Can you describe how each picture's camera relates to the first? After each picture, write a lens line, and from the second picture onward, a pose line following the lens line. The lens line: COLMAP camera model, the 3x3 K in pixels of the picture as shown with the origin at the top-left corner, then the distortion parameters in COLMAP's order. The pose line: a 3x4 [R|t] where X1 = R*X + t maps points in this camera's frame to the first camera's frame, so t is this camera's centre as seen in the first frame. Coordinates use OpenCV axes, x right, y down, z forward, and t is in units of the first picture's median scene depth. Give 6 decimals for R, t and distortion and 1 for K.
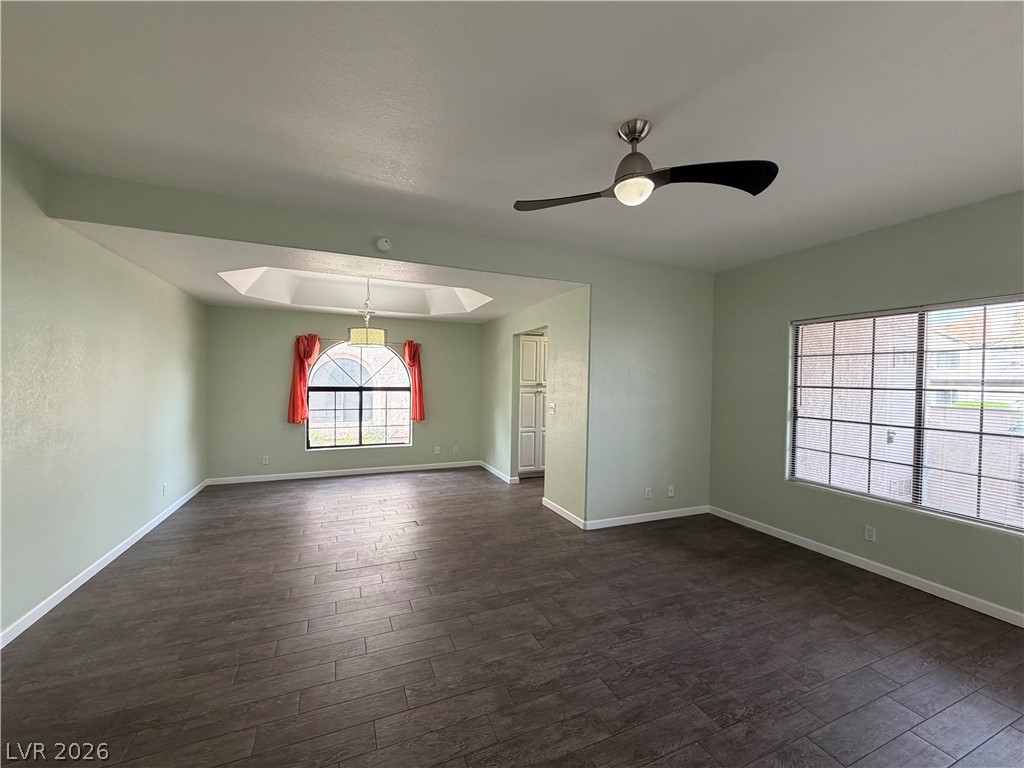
lens RADIAL K [[407.4, 0, 507.7], [0, 407.4, 384.0], [0, 0, 1]] dist [0.000579, 0.000043]
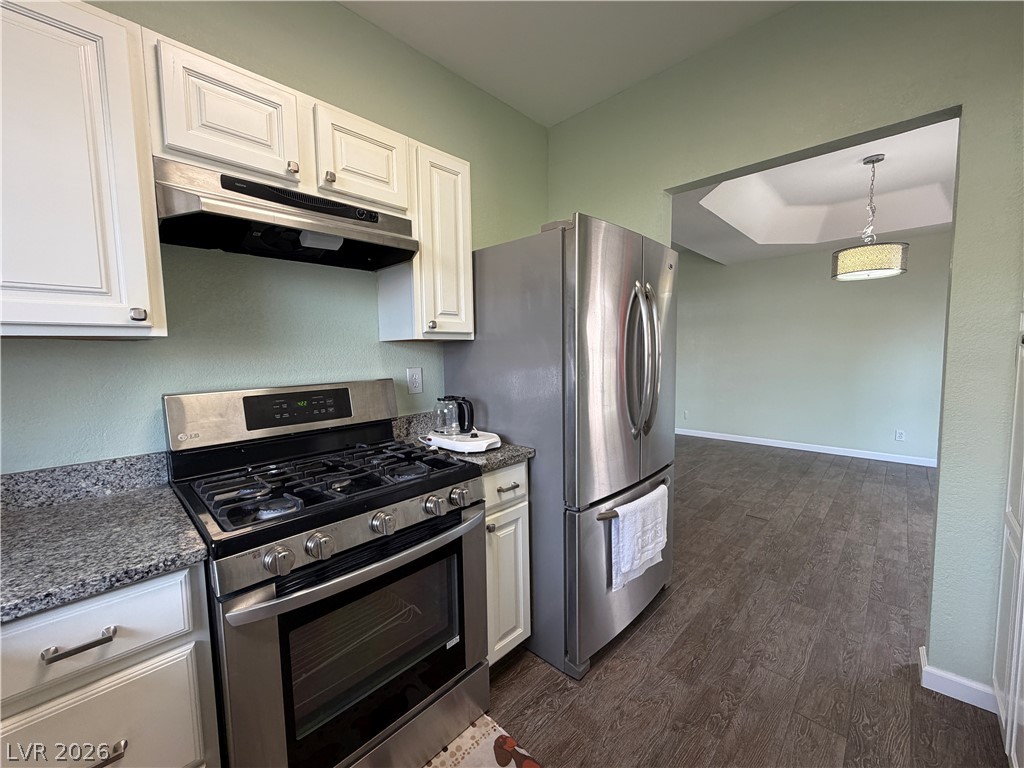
lens RADIAL K [[407.4, 0, 507.7], [0, 407.4, 384.0], [0, 0, 1]] dist [0.000579, 0.000043]
pose [[-0.918231, 0.029954, -0.394912, 0.471524], [-0.005242, 0.996129, 0.087745, 0.026497], [0.396011, 0.082640, -0.914519, 1.391317]]
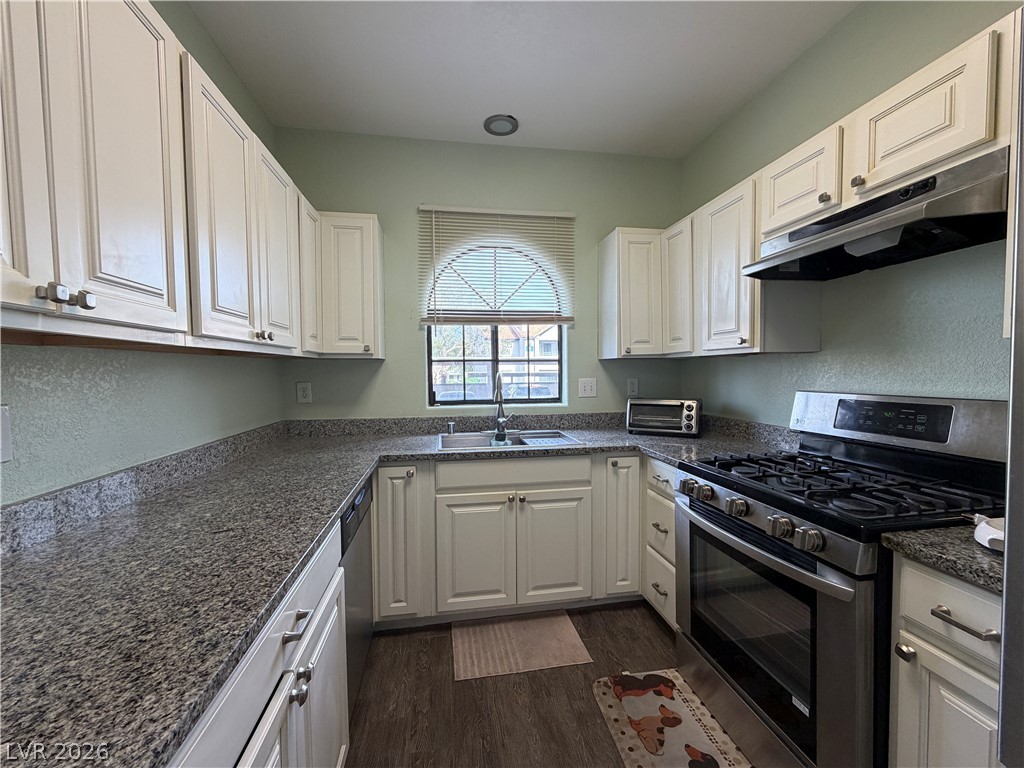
lens RADIAL K [[408.0, 0, 508.3], [0, 408.0, 386.2], [0, 0, 1]] dist [-0.001496, -0.000028]
pose [[0.224351, -0.057603, 0.972804, 0.142642], [0.024156, 0.998273, 0.053540, 0.026601], [-0.974209, 0.011487, 0.225355, 1.242934]]
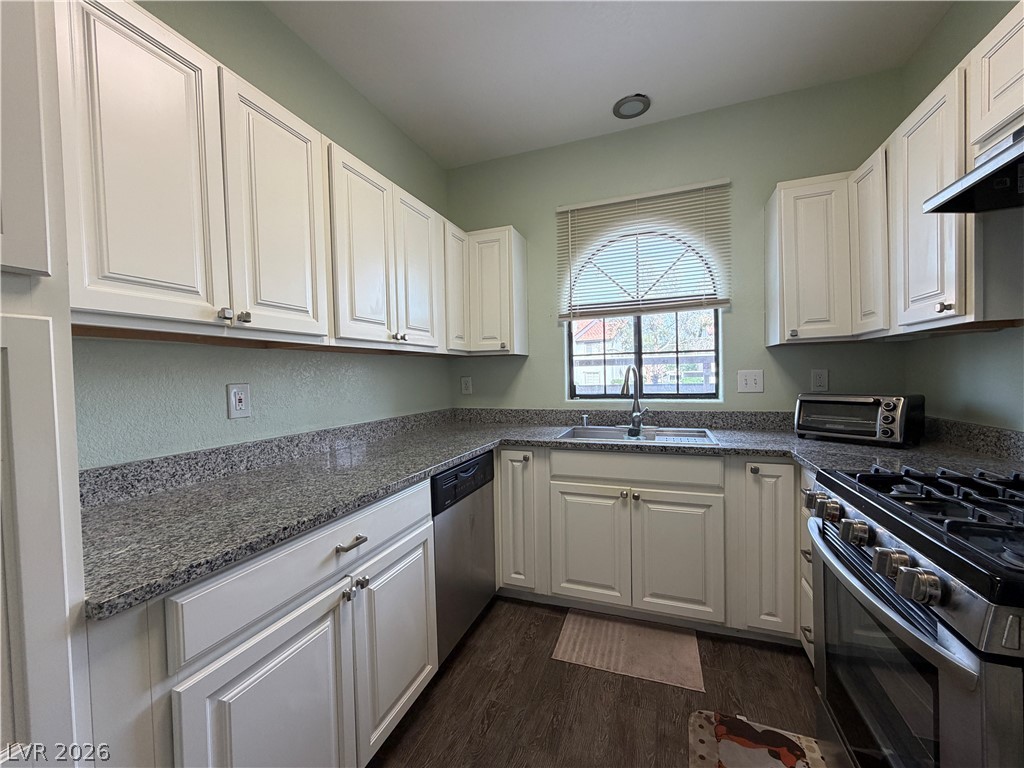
lens RADIAL K [[408.0, 0, 508.3], [0, 408.0, 386.2], [0, 0, 1]] dist [-0.001496, -0.000028]
pose [[0.683632, -0.053210, 0.727885, 0.179875], [0.043351, 0.998538, 0.032280, 0.040292], [-0.728538, 0.009487, 0.684939, 1.140700]]
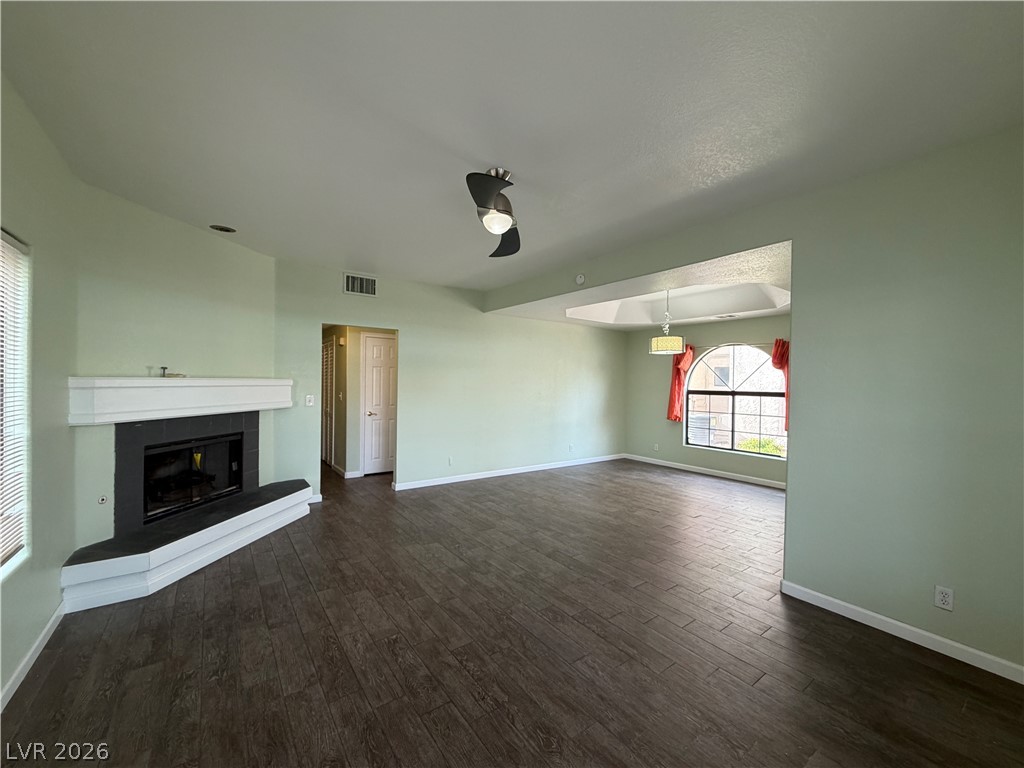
lens RADIAL K [[407.4, 0, 507.7], [0, 407.4, 384.0], [0, 0, 1]] dist [0.000579, 0.000043]
pose [[0.225613, -0.006931, -0.974192, 0.653168], [-0.021363, 0.999699, -0.012059, 0.018085], [0.973983, 0.023532, 0.225398, 0.321222]]
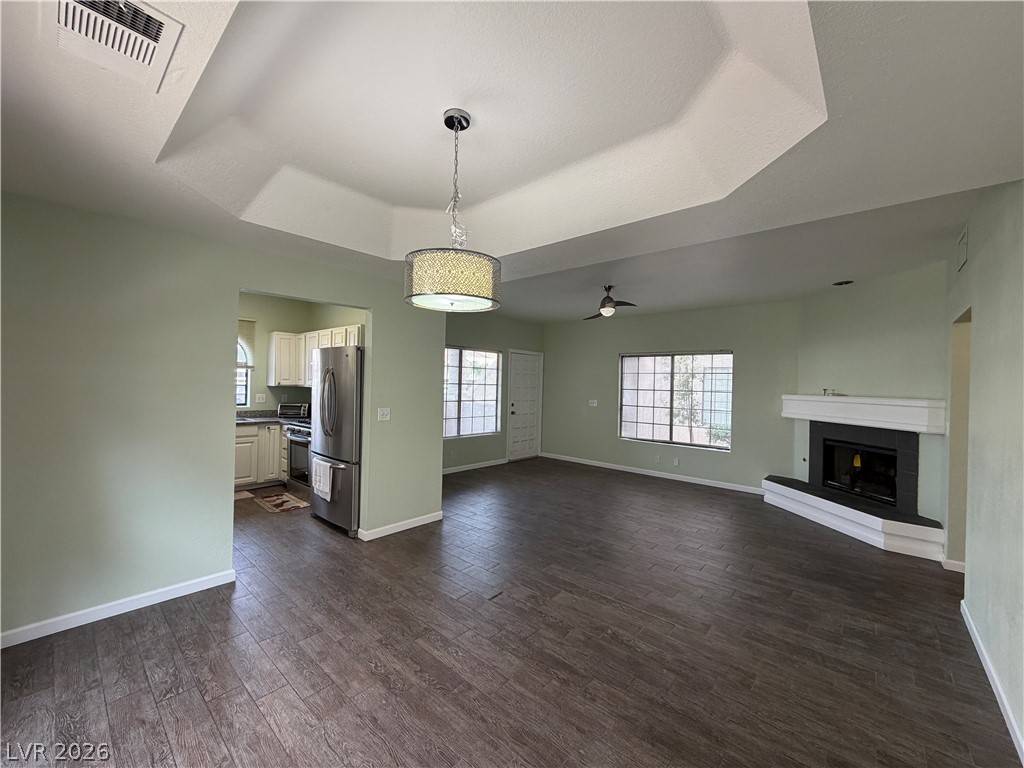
lens RADIAL K [[408.0, 0, 508.3], [0, 408.0, 386.2], [0, 0, 1]] dist [-0.001496, -0.000028]
pose [[-0.434703, -0.029009, 0.900106, -0.730300], [-0.021300, 0.999533, 0.021927, -0.019604], [-0.900322, -0.009641, -0.435118, 1.124090]]
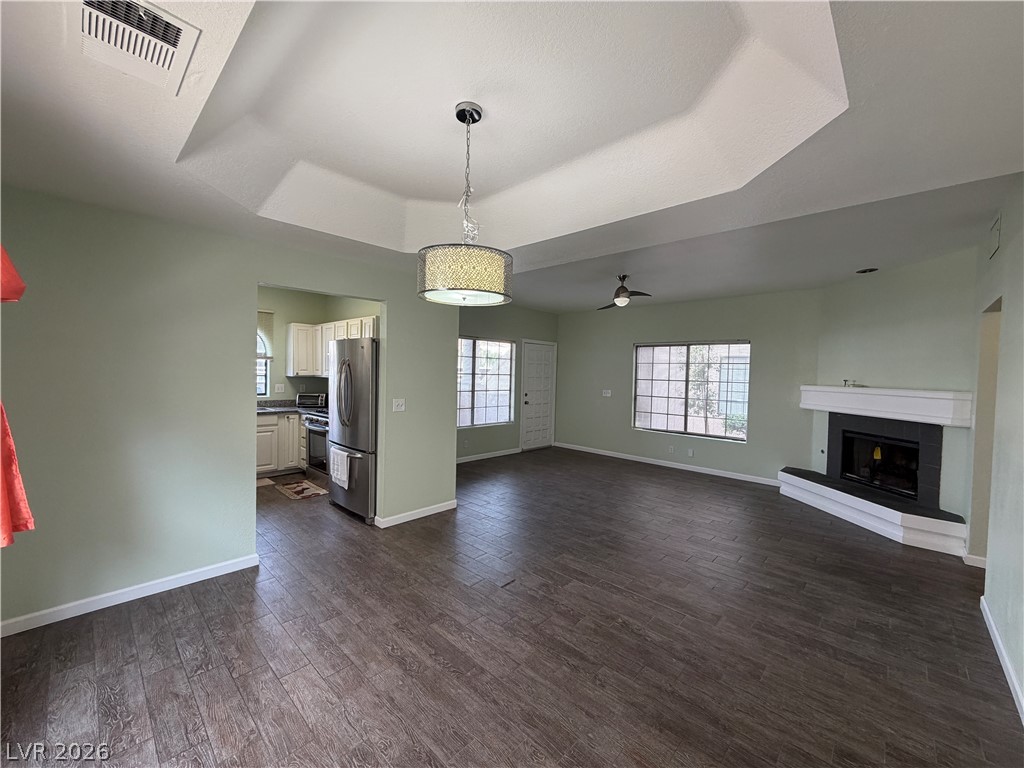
lens RADIAL K [[408.0, 0, 508.3], [0, 408.0, 386.2], [0, 0, 1]] dist [-0.001496, -0.000028]
pose [[-0.403408, -0.054635, 0.913387, -0.735432], [-0.020482, 0.998505, 0.050681, -0.025278], [-0.914791, 0.001737, -0.403924, 1.123992]]
